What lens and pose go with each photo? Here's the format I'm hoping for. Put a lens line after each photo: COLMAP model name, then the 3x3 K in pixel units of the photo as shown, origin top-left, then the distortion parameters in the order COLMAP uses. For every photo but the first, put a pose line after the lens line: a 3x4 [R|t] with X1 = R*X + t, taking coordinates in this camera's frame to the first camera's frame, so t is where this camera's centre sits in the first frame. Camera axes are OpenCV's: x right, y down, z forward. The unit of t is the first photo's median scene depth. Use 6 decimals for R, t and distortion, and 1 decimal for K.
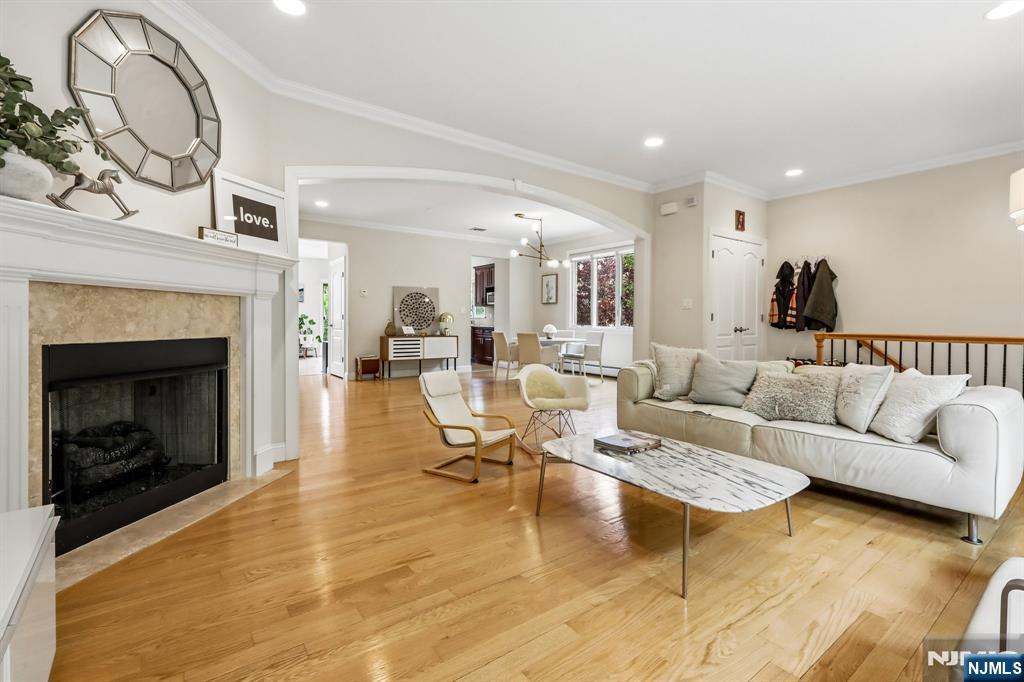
lens RADIAL K [[460.9, 0, 516.5], [0, 460.9, 323.5], [0, 0, 1]] dist [-0.000744, 0.000030]
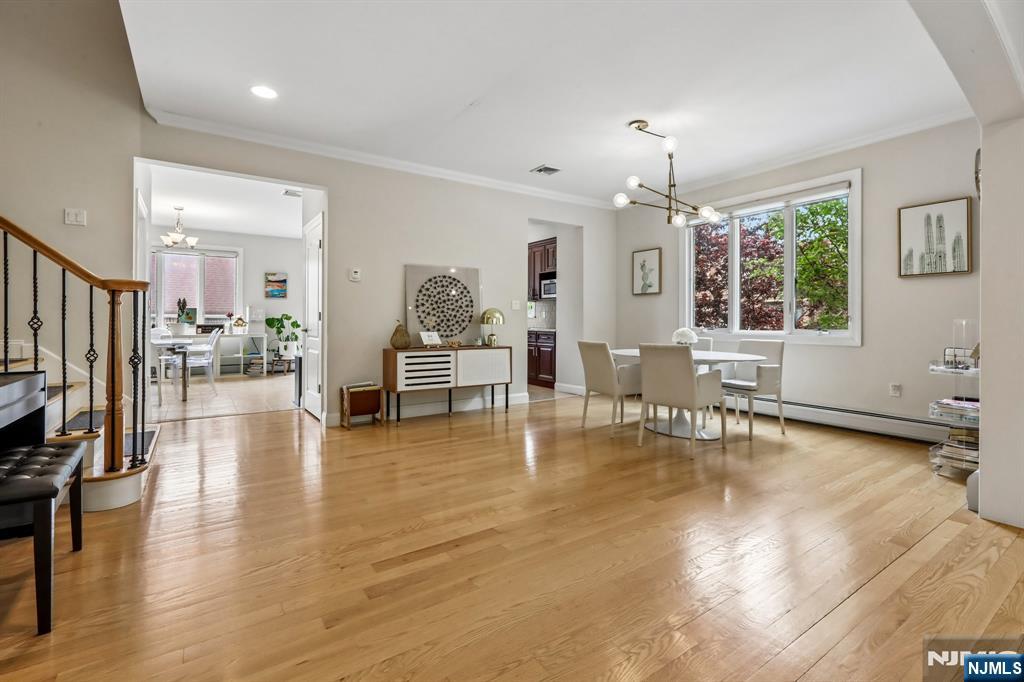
lens RADIAL K [[459.4, 0, 511.5], [0, 459.4, 316.2], [0, 0, 1]] dist [-0.000339, 0.000108]
pose [[0.999187, -0.004244, -0.040089, -0.278235], [0.003529, 0.999834, -0.017889, -0.007457], [0.040158, 0.017733, 0.999036, 1.076462]]
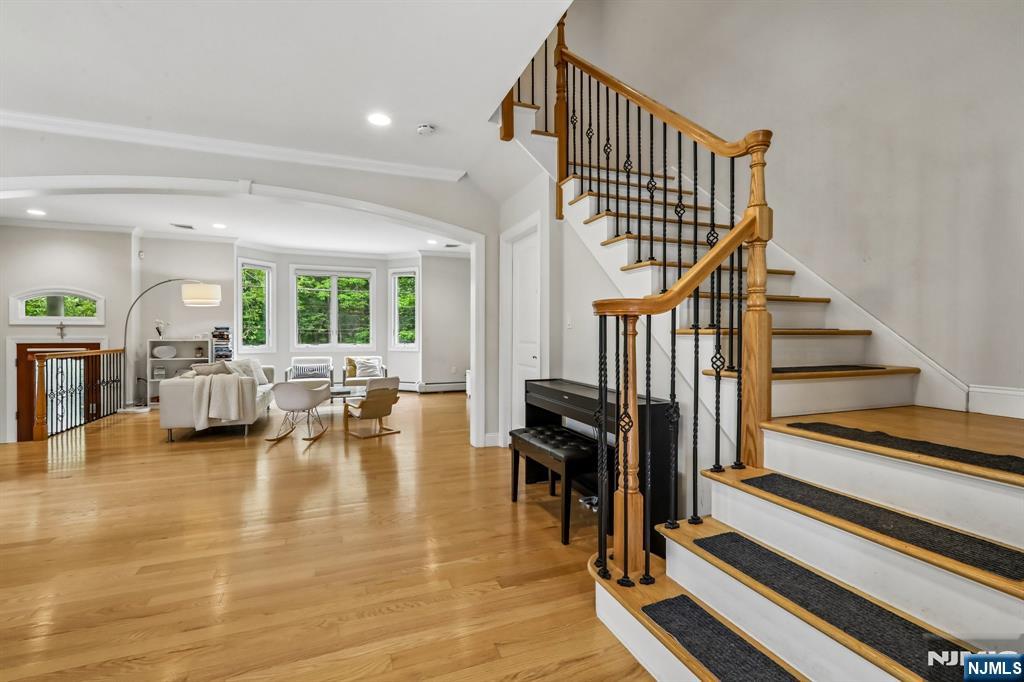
lens RADIAL K [[452.4, 0, 512.0], [0, 452.4, 341.0], [0, 0, 1]] dist [0.000261, 0.000598]
pose [[-0.963236, -0.006648, 0.268573, -1.032940], [-0.001269, 0.999795, 0.020198, -0.050692], [-0.268652, 0.019115, -0.963048, 2.457838]]
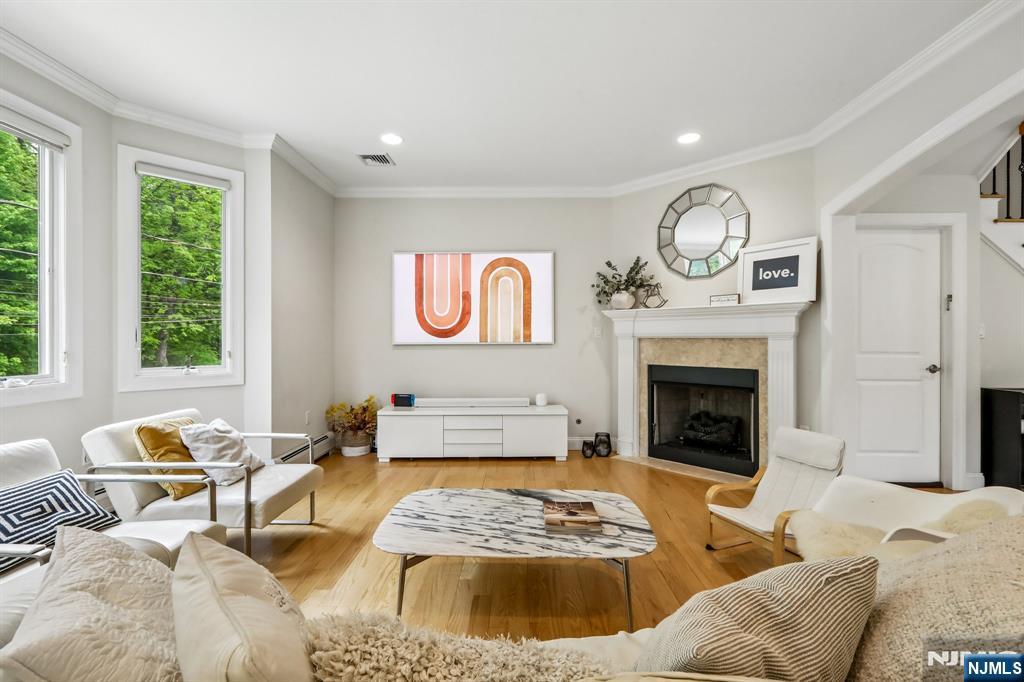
lens RADIAL K [[459.7, 0, 515.2], [0, 459.7, 340.0], [0, 0, 1]] dist [-0.000218, 0.000543]
pose [[-0.606813, -0.004098, -0.794834, 0.763432], [-0.009285, 0.999955, 0.001934, -0.046287], [0.794790, 0.008554, -0.606824, 1.135055]]
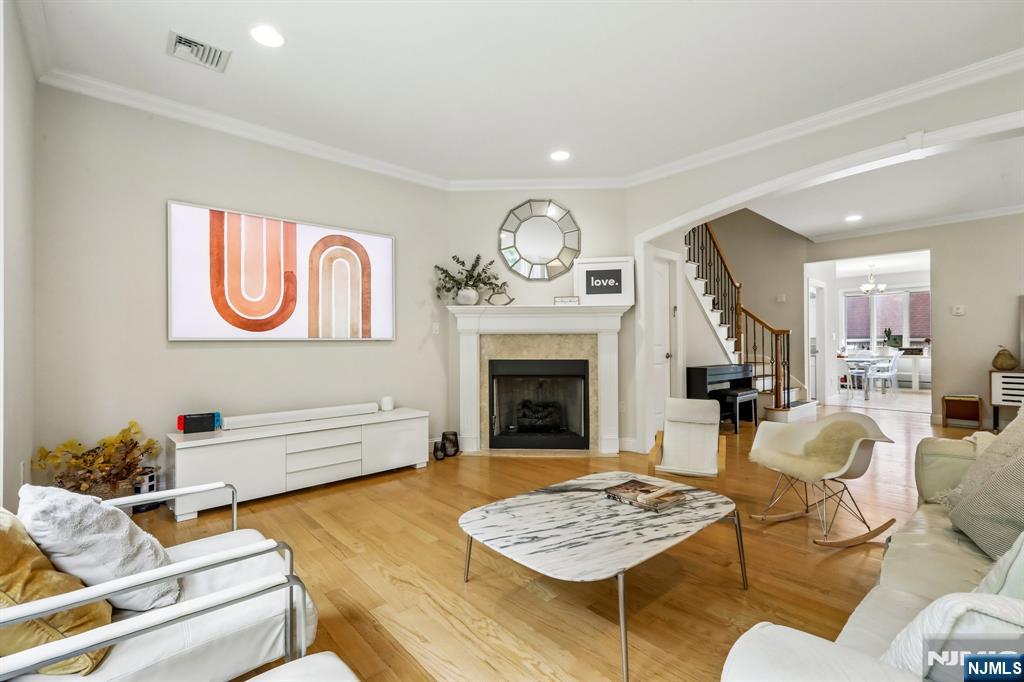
lens RADIAL K [[455.9, 0, 513.6], [0, 455.9, 342.2], [0, 0, 1]] dist [0.000872, 0.000734]
pose [[0.089483, -0.011561, -0.995921, 0.850138], [-0.001922, 0.999929, -0.011781, -0.010992], [0.995986, 0.002969, 0.089454, 0.546873]]
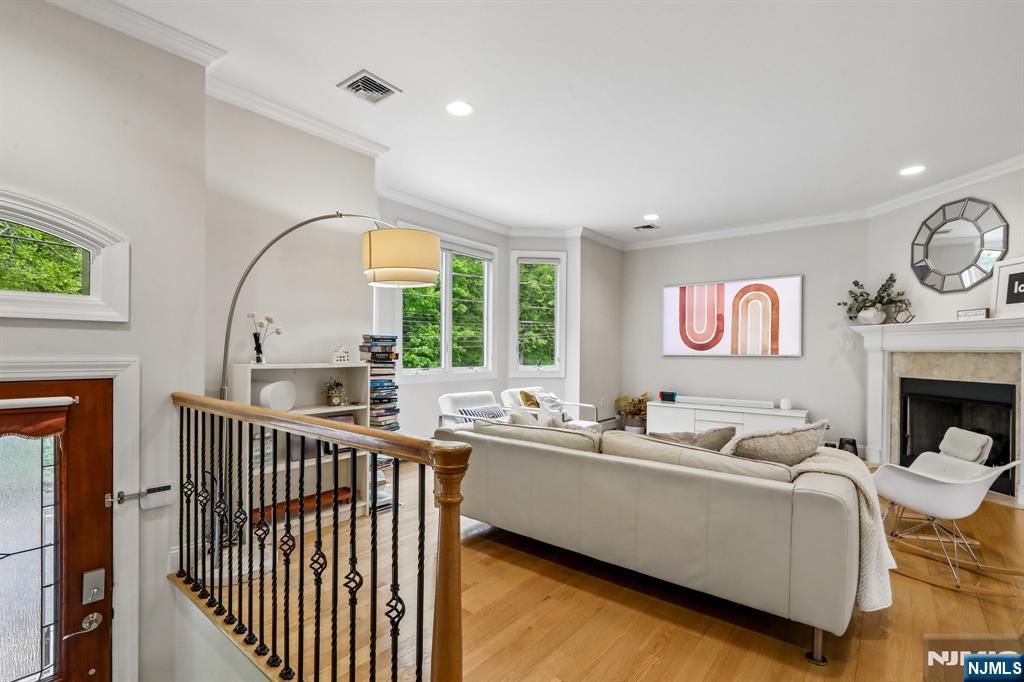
lens RADIAL K [[473.8, 0, 506.0], [0, 473.8, 352.4], [0, 0, 1]] dist [-0.003194, 0.004071]
pose [[-0.971740, -0.010649, -0.235815, 0.976474], [-0.013535, 0.999852, 0.010625, -0.050625], [0.235667, 0.013517, -0.971740, 1.779569]]
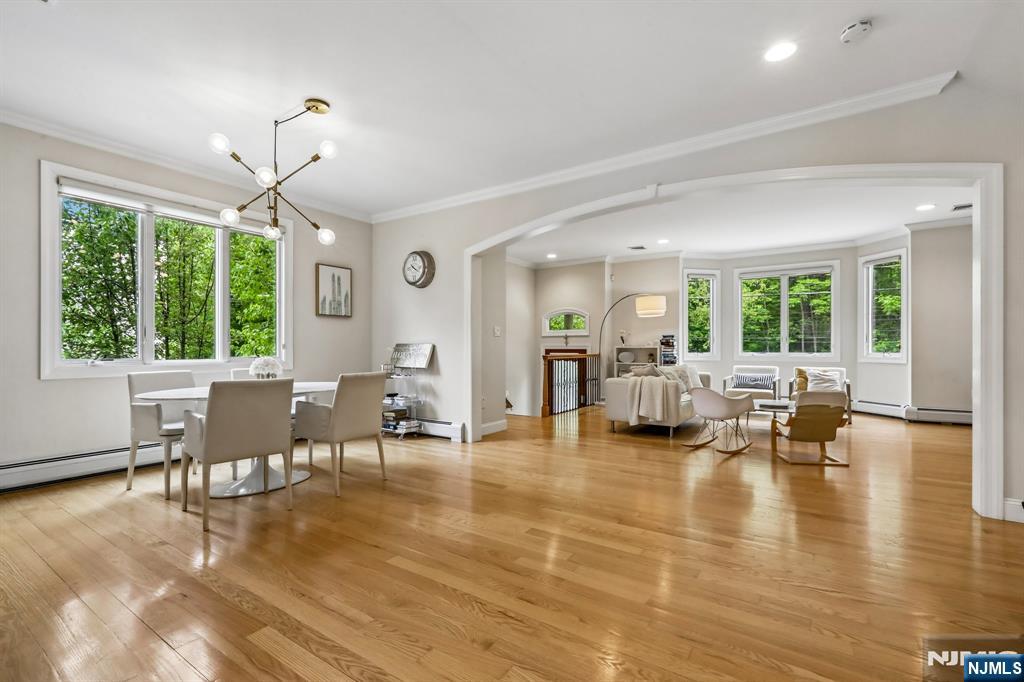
lens RADIAL K [[452.2, 0, 519.8], [0, 452.2, 347.9], [0, 0, 1]] dist [0.001275, 0.000241]
pose [[-0.336391, -0.001328, 0.941722, -1.060001], [0.005977, 0.999976, 0.003546, -0.017178], [-0.941704, 0.006822, -0.336375, 2.243120]]
